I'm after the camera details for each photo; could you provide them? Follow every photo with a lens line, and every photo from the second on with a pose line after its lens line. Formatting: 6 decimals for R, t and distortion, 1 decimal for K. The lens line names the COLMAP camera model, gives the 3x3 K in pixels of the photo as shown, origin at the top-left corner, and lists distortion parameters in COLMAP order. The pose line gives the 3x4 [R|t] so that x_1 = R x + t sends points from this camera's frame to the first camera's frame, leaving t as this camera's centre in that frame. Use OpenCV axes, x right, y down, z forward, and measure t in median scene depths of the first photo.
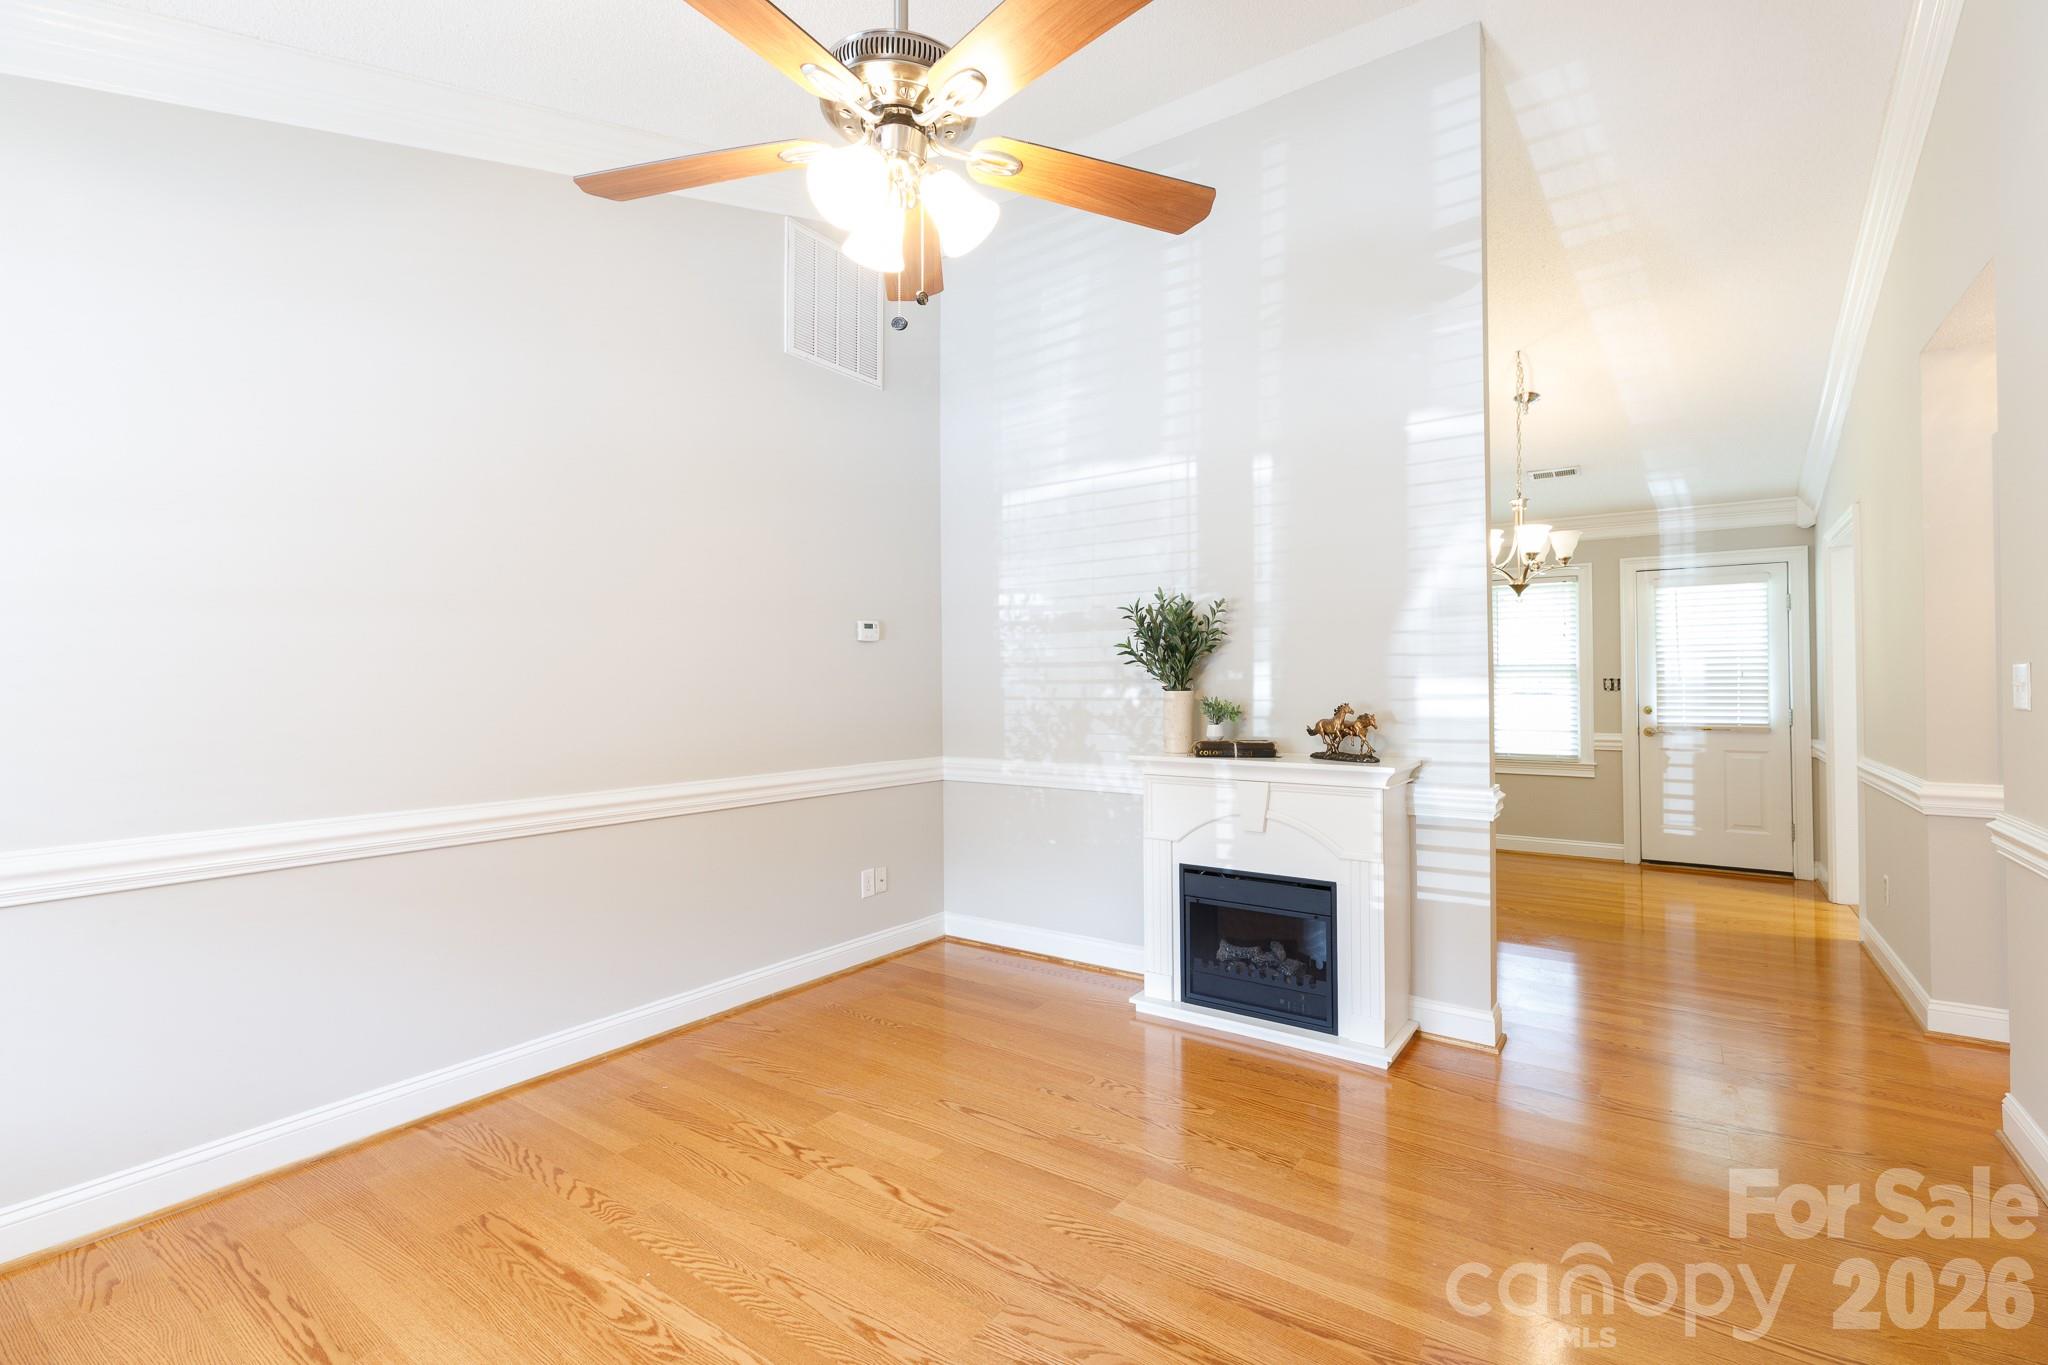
lens RADIAL K [[913.1, 0, 1025.7], [0, 913.1, 666.0], [0, 0, 1]] dist [0.001033, 0.000141]
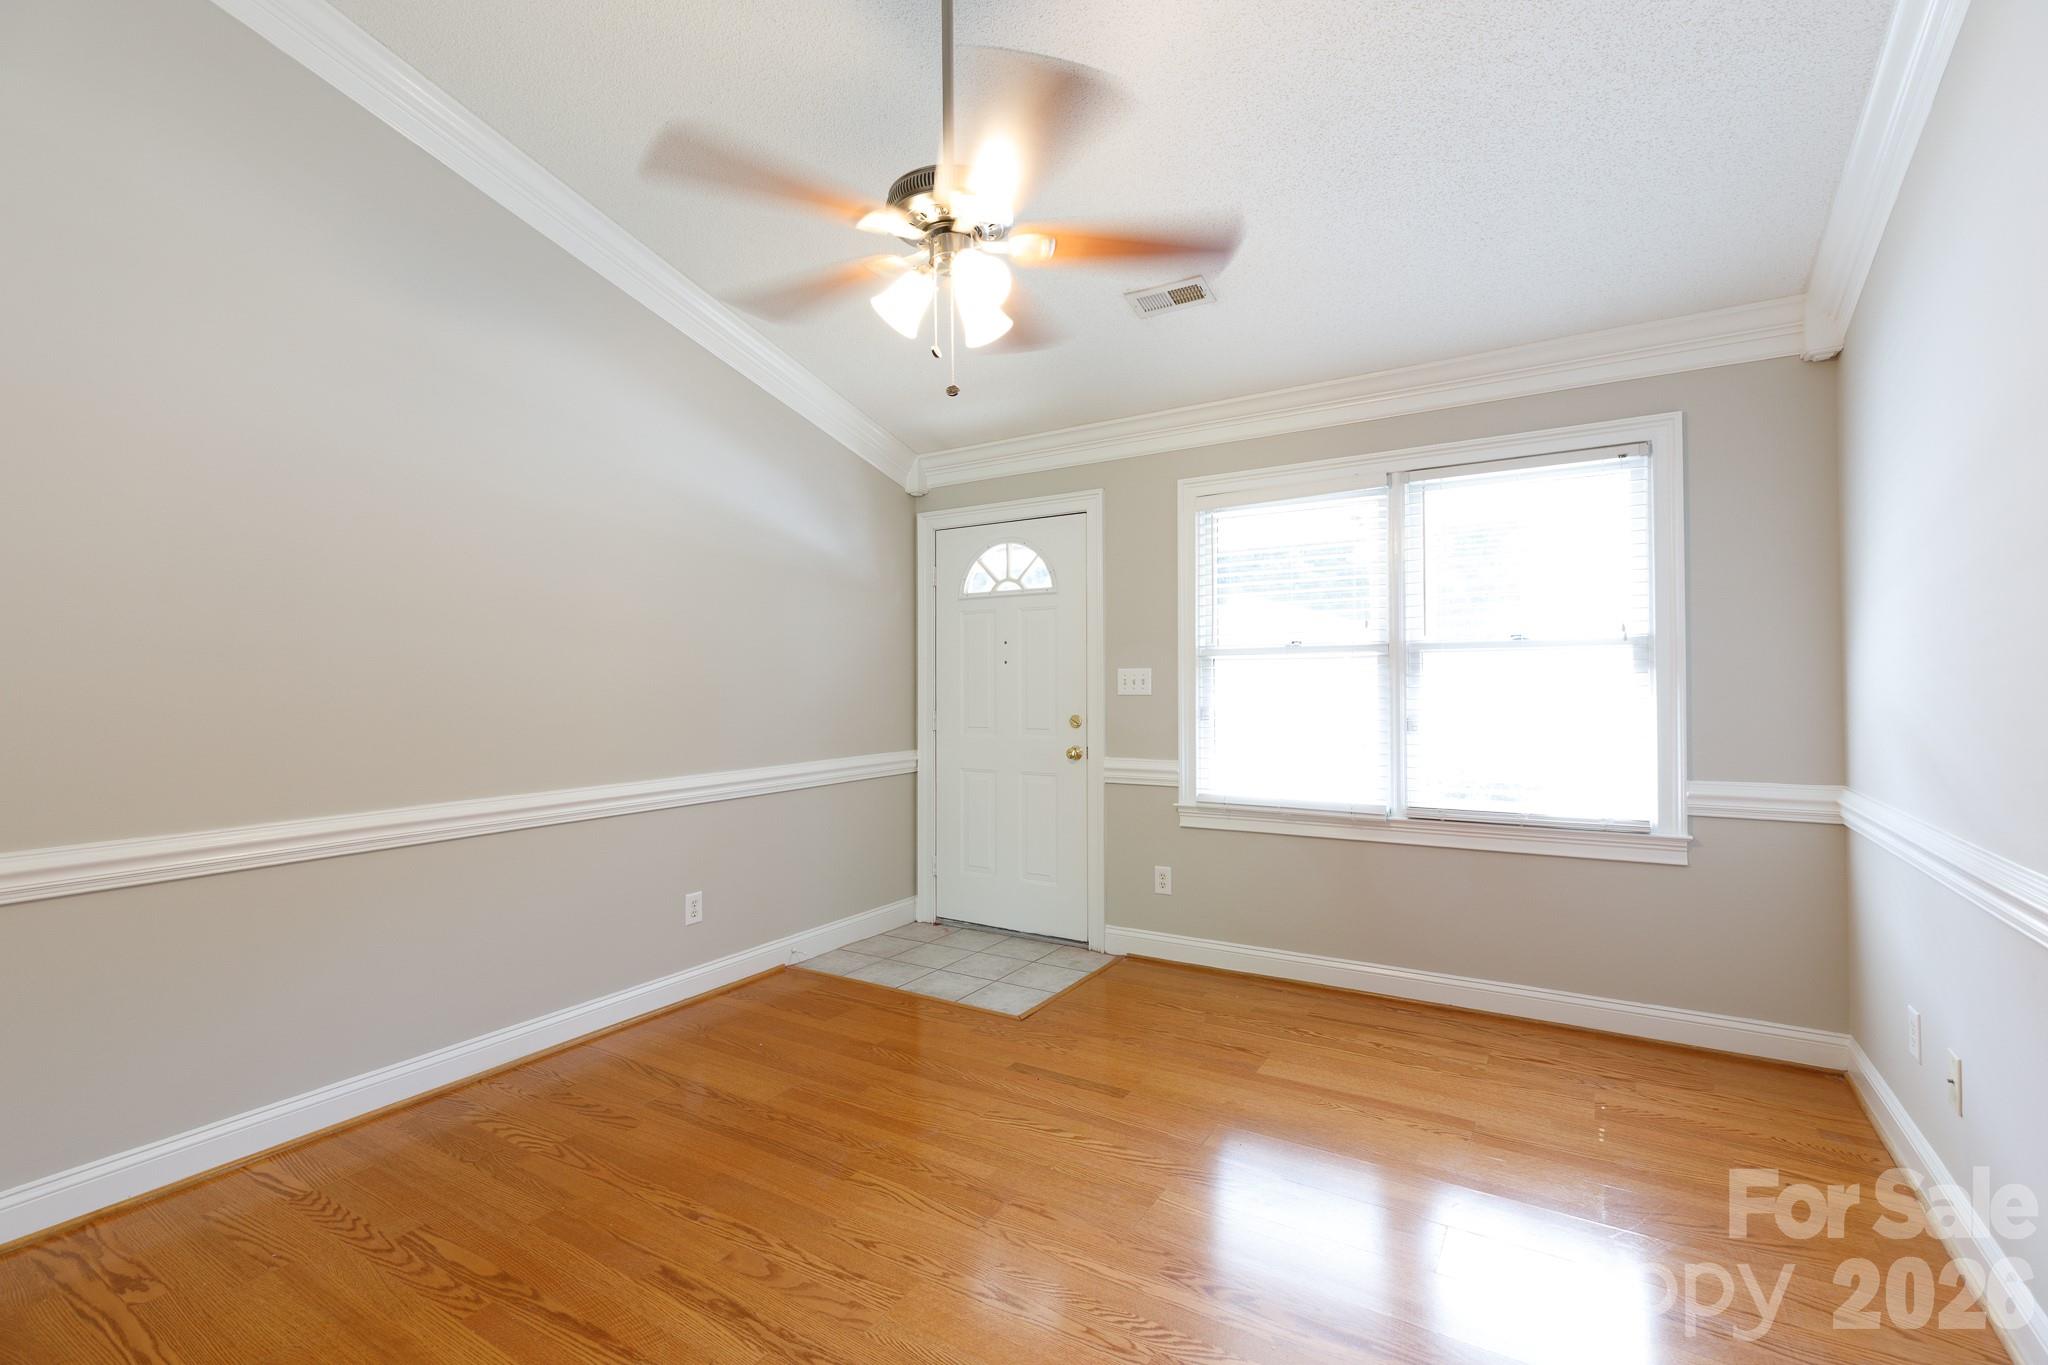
lens RADIAL K [[913.1, 0, 1025.7], [0, 913.1, 666.0], [0, 0, 1]] dist [0.001033, 0.000141]
pose [[-0.998181, 0.011769, -0.059122, -0.081754], [0.013825, 0.999310, -0.034486, 0.023389], [0.058675, -0.035241, -0.997655, 1.173473]]
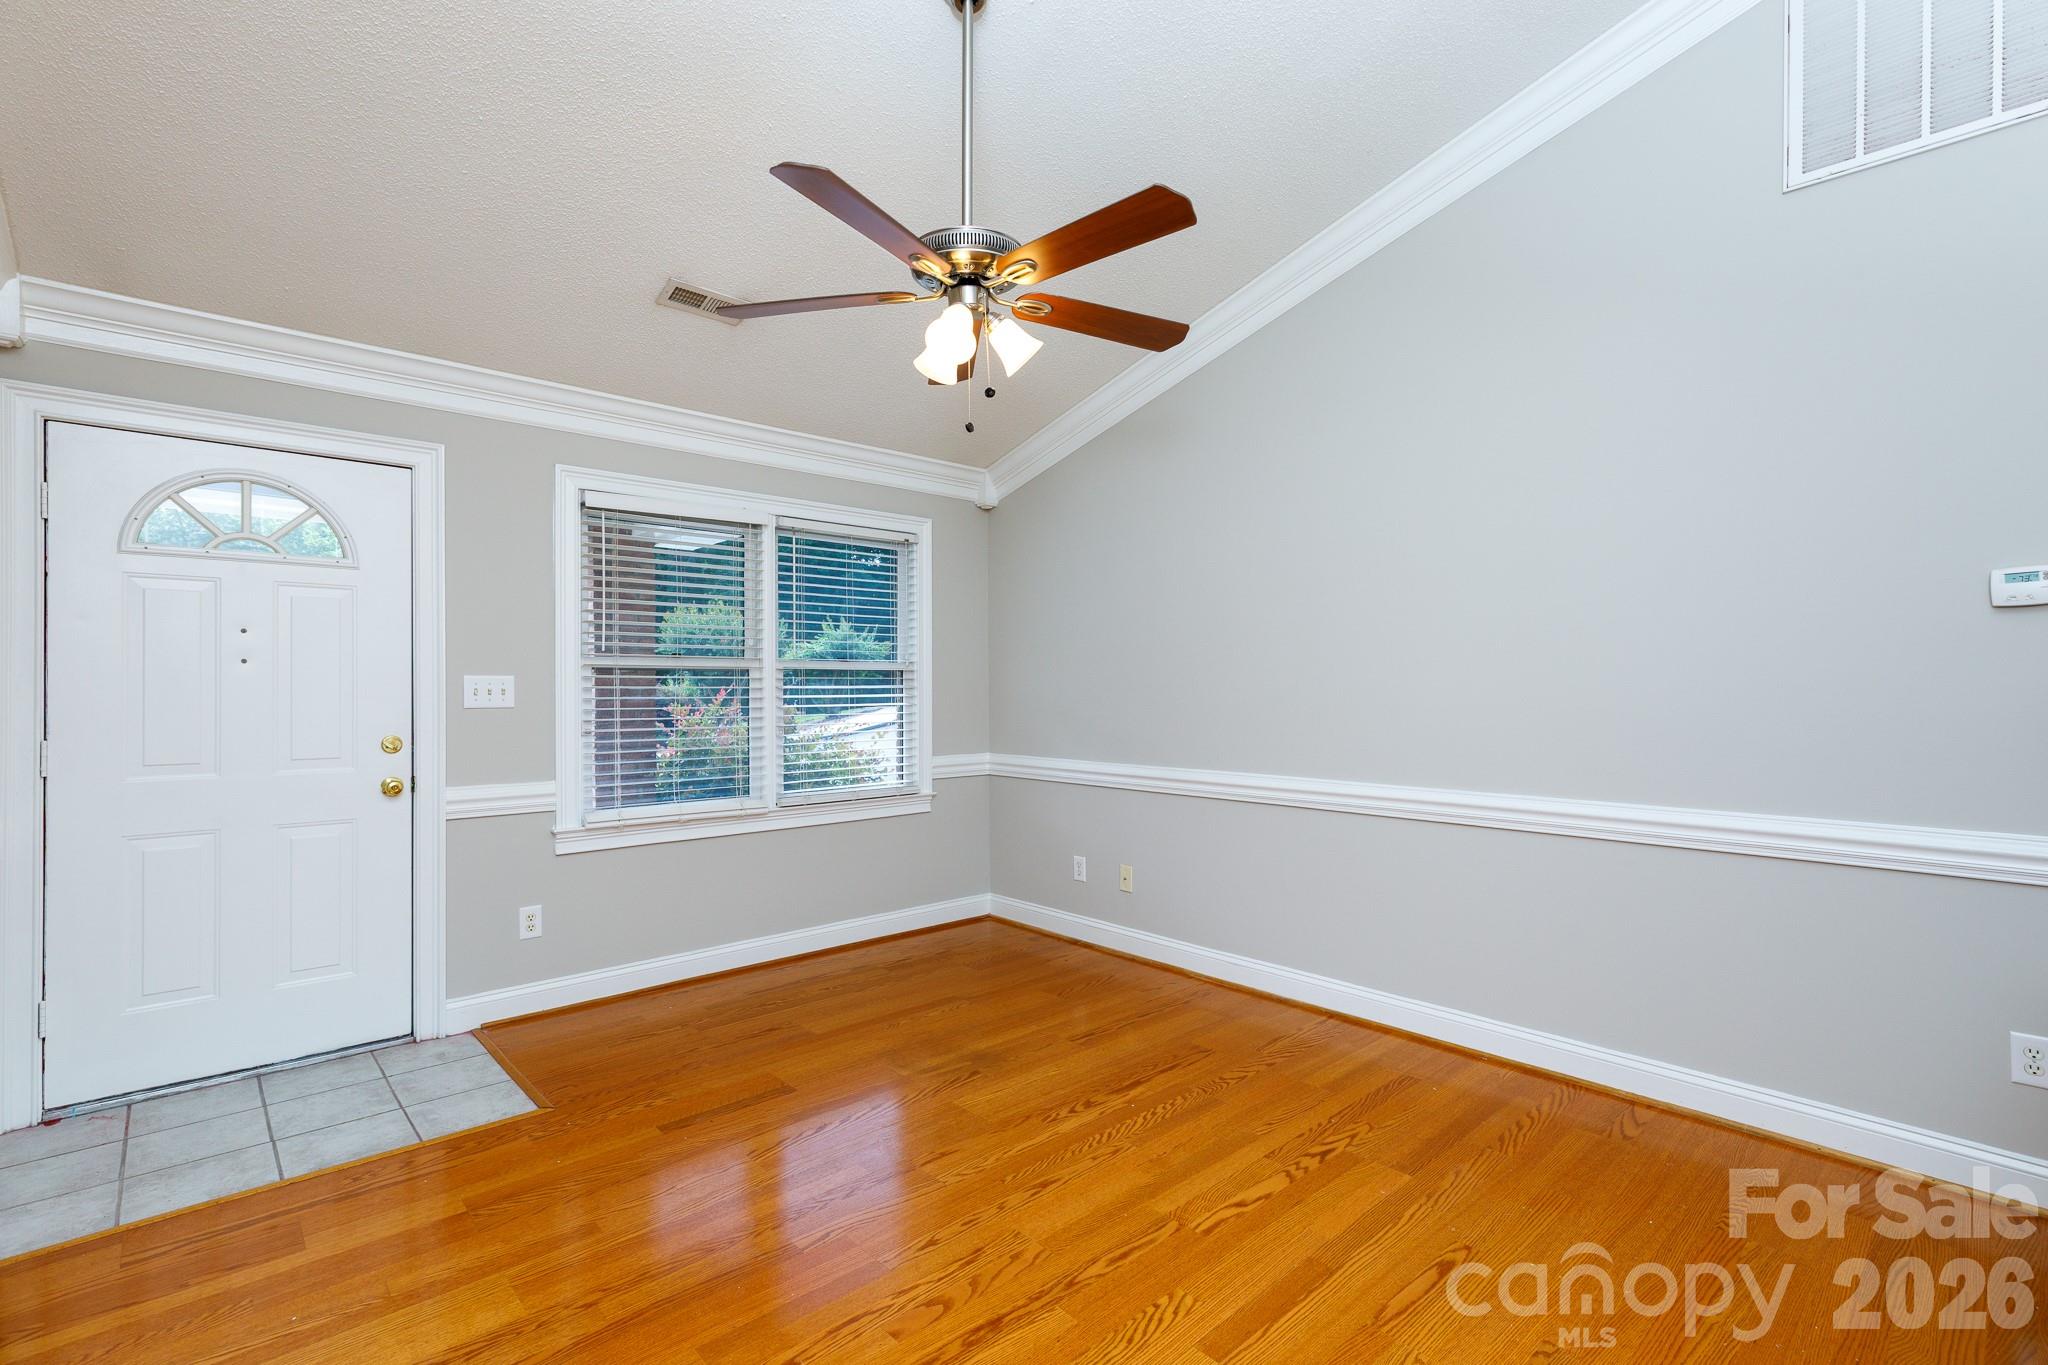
lens RADIAL K [[935.3, 0, 1030.3], [0, 935.3, 679.7], [0, 0, 1]] dist [0.003325, 0.000127]
pose [[-0.213405, -0.003501, -0.976957, 0.643844], [0.020634, 0.999754, -0.008090, 0.010700], [0.976746, -0.021885, -0.213281, 0.726414]]
